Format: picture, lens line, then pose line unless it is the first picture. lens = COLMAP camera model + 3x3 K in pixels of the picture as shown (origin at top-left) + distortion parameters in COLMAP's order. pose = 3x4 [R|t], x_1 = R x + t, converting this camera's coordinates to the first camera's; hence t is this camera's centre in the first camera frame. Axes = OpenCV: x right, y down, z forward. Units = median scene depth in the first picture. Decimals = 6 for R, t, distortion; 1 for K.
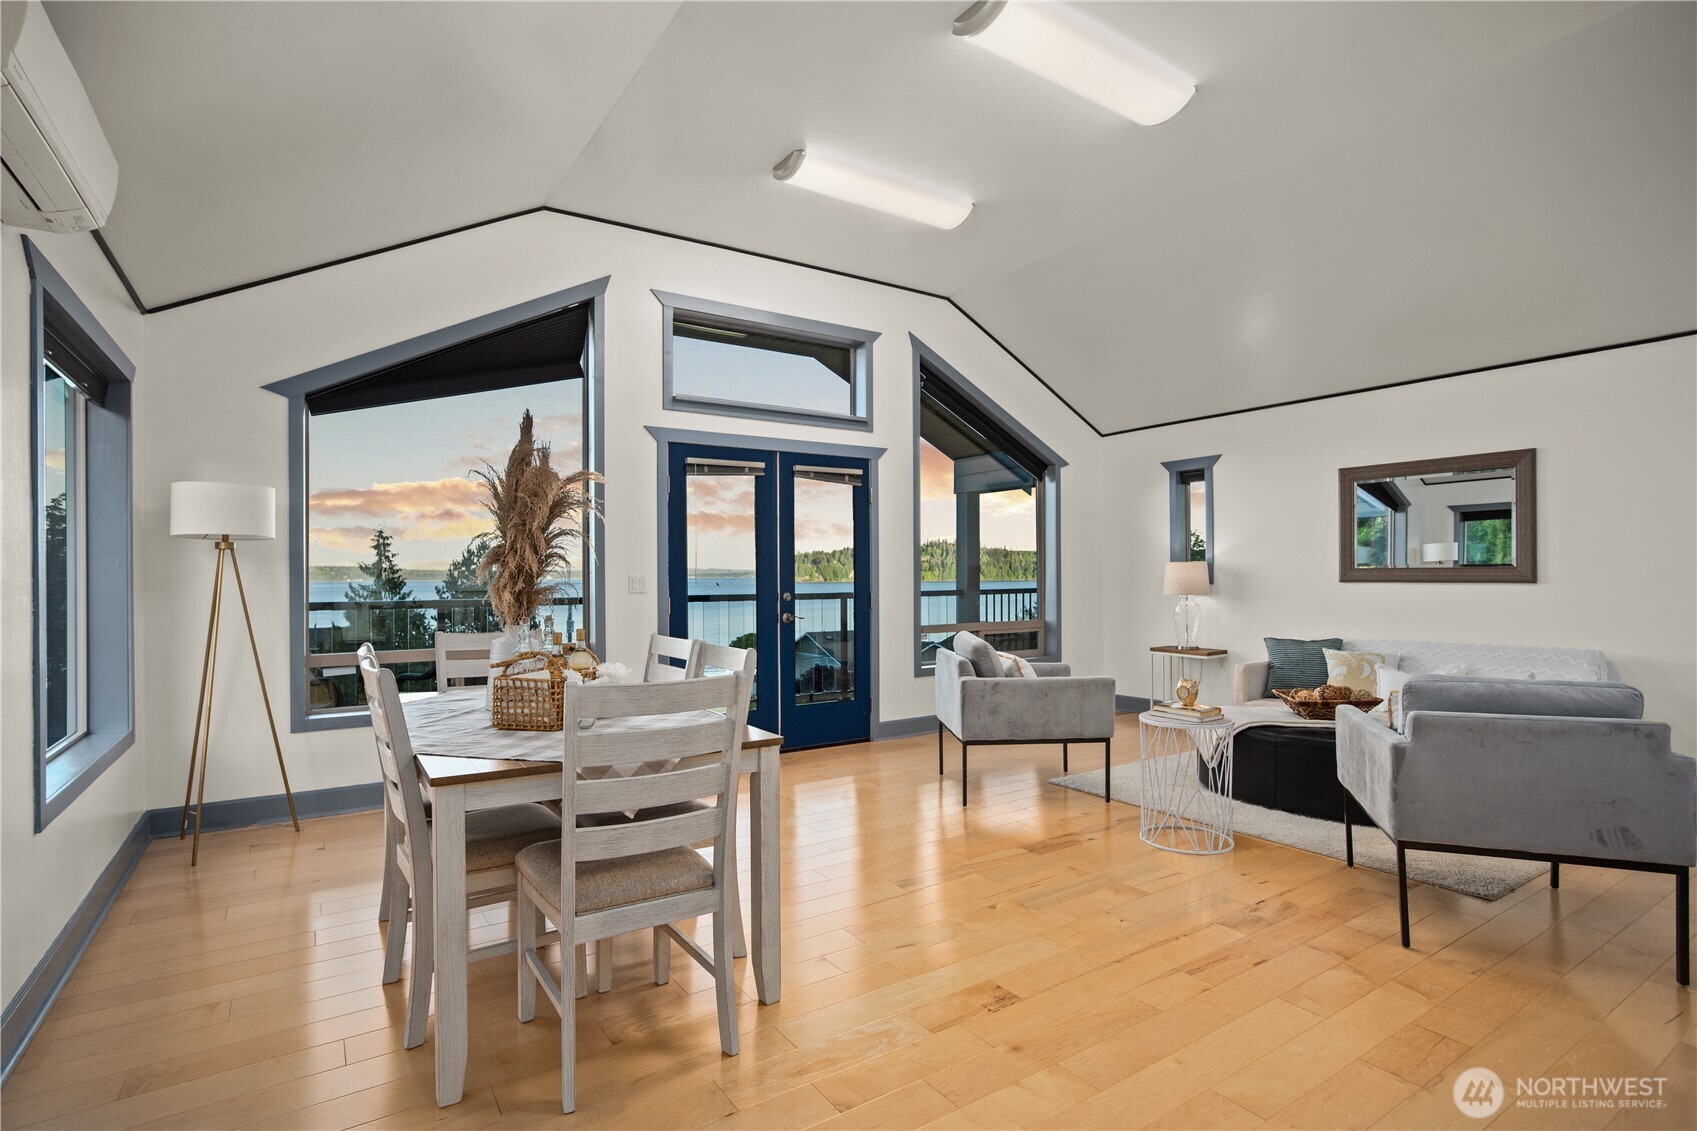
lens RADIAL K [[823.0, 0, 834.1], [0, 823.0, 574.9], [0, 0, 1]] dist [-0.059856, 0.033429]
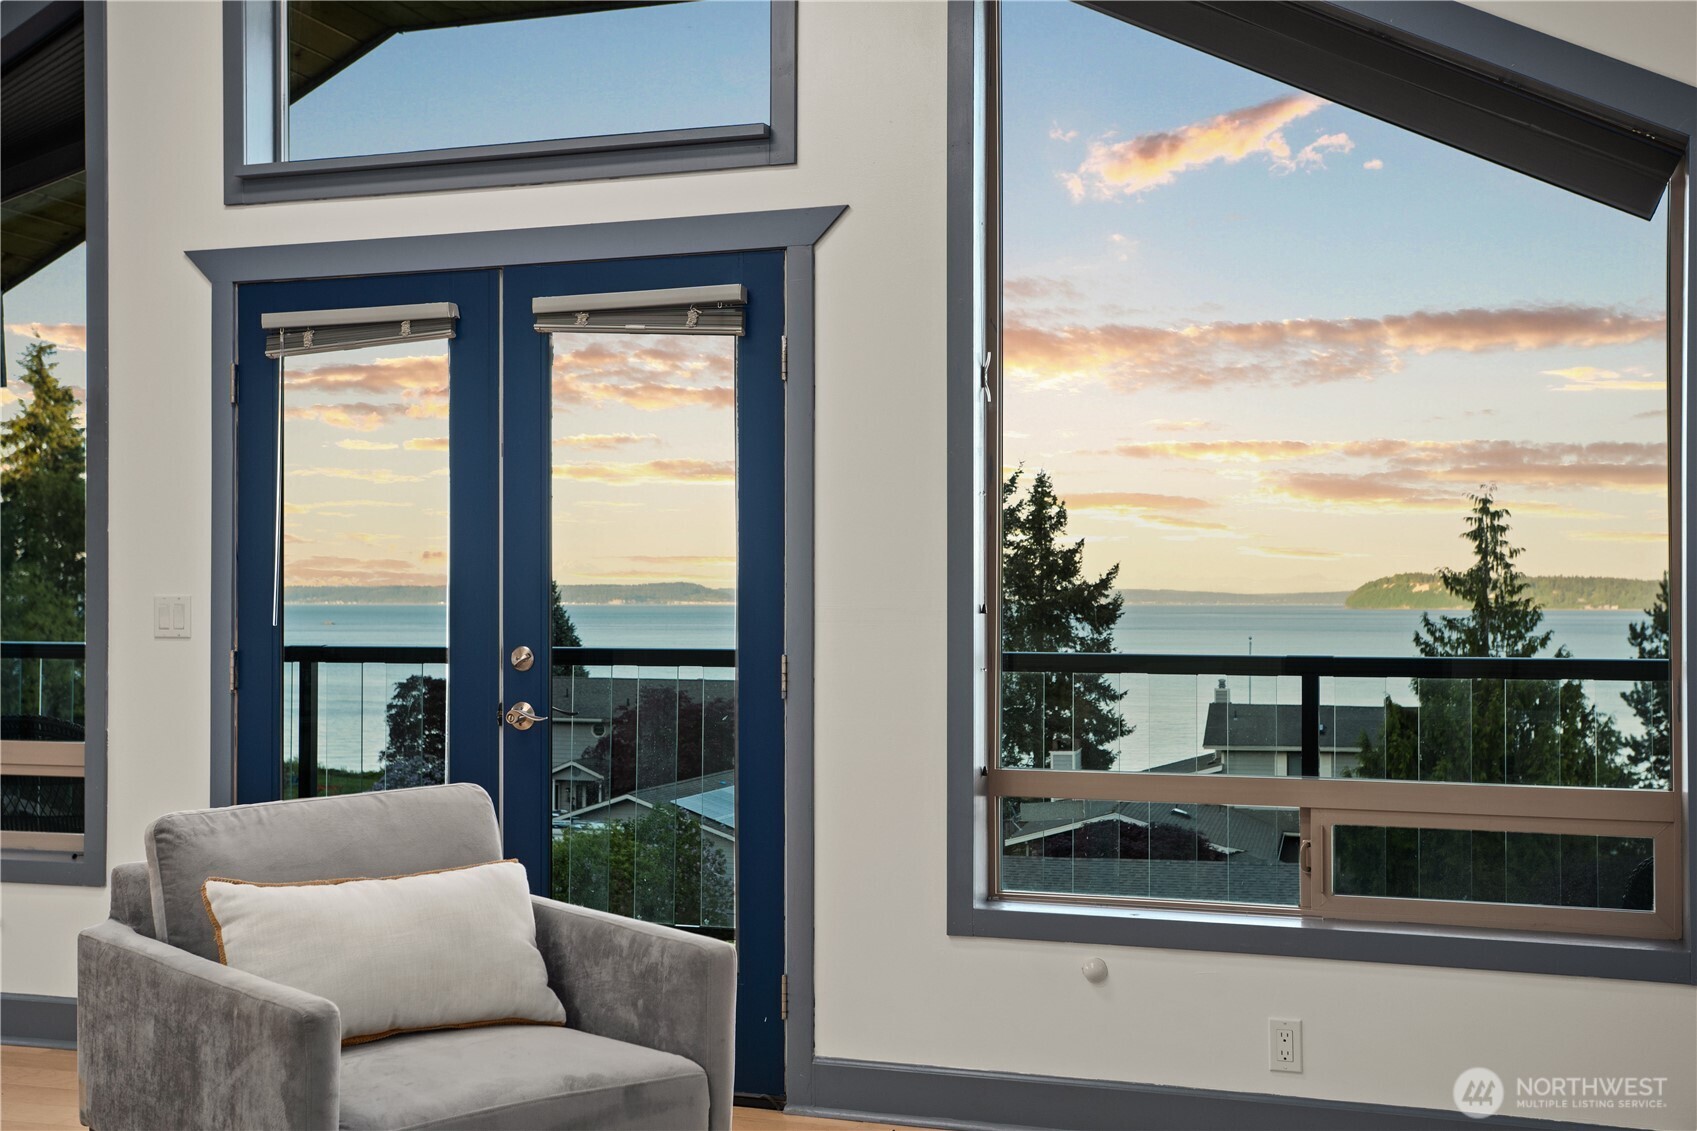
lens RADIAL K [[1914.9, 0, 844.0], [0, 1914.9, 605.9], [0, 0, 1]] dist [0.036701, 0.024144]
pose [[0.620031, 0.006873, -0.784547, 0.698468], [-0.002990, 0.999975, 0.006397, -0.003064], [0.784571, -0.001621, 0.620036, 0.576826]]
